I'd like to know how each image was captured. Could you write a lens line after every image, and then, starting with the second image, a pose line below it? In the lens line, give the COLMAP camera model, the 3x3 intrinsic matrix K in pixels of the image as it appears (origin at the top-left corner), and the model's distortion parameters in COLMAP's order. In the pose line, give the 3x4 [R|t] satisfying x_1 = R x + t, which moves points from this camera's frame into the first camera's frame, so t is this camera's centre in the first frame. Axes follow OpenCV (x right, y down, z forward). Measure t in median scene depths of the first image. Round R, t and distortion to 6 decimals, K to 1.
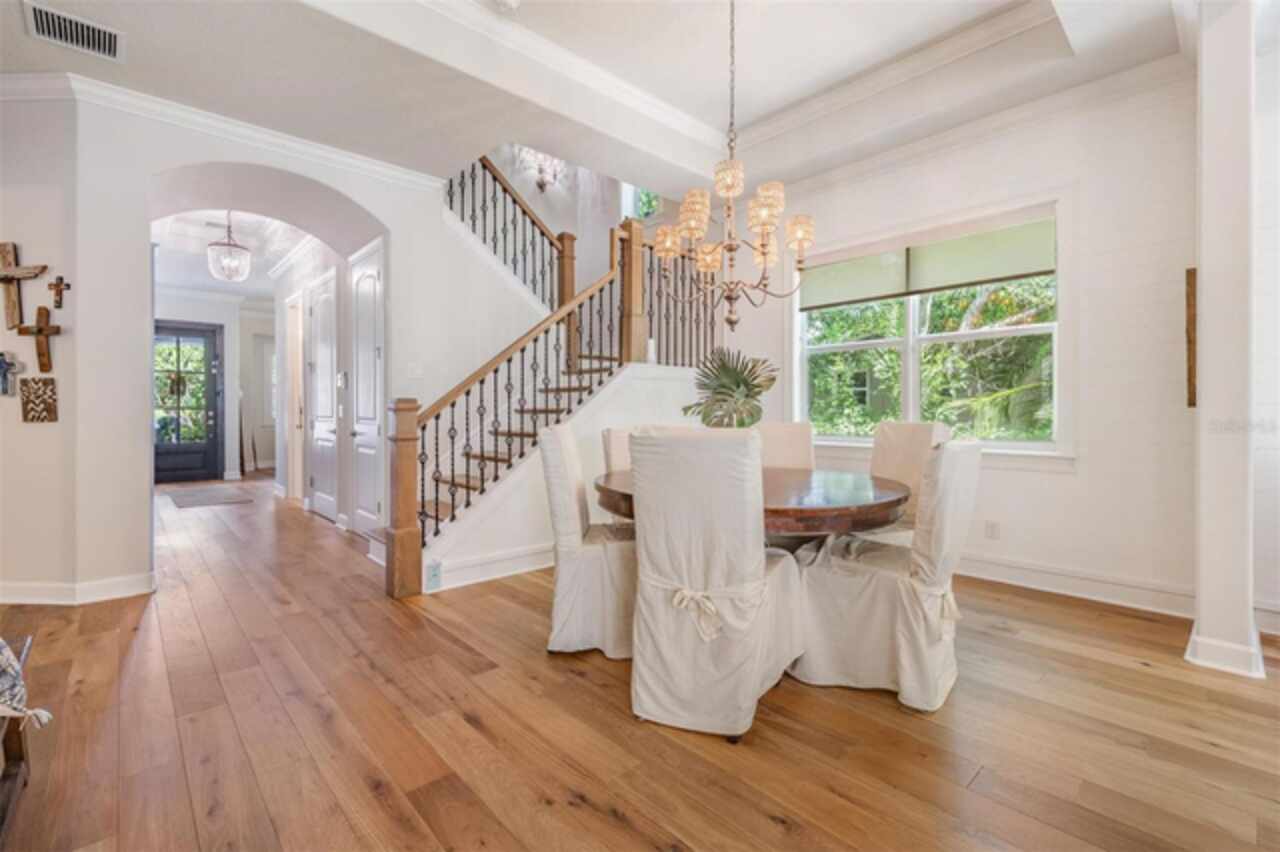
lens RADIAL K [[564.9, 0, 645.4], [0, 564.9, 417.3], [0, 0, 1]] dist [-0.001308, -0.000047]
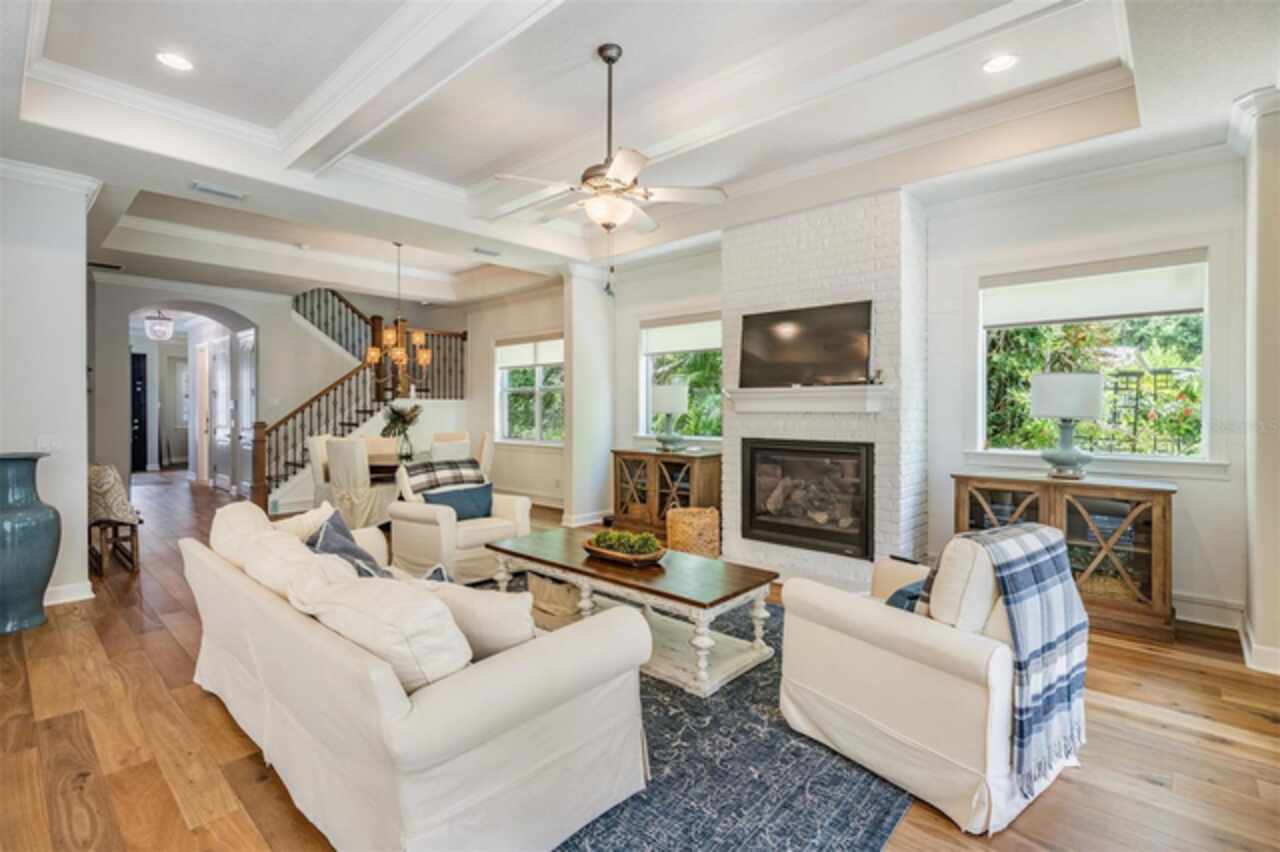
lens RADIAL K [[594.5, 0, 634.6], [0, 594.5, 415.0], [0, 0, 1]] dist [0.000021, 0.000068]
pose [[0.997152, 0.000020, 0.075425, 0.485673], [-0.000118, 0.999999, 0.001299, -0.037263], [-0.075424, -0.001305, 0.997151, -0.797136]]
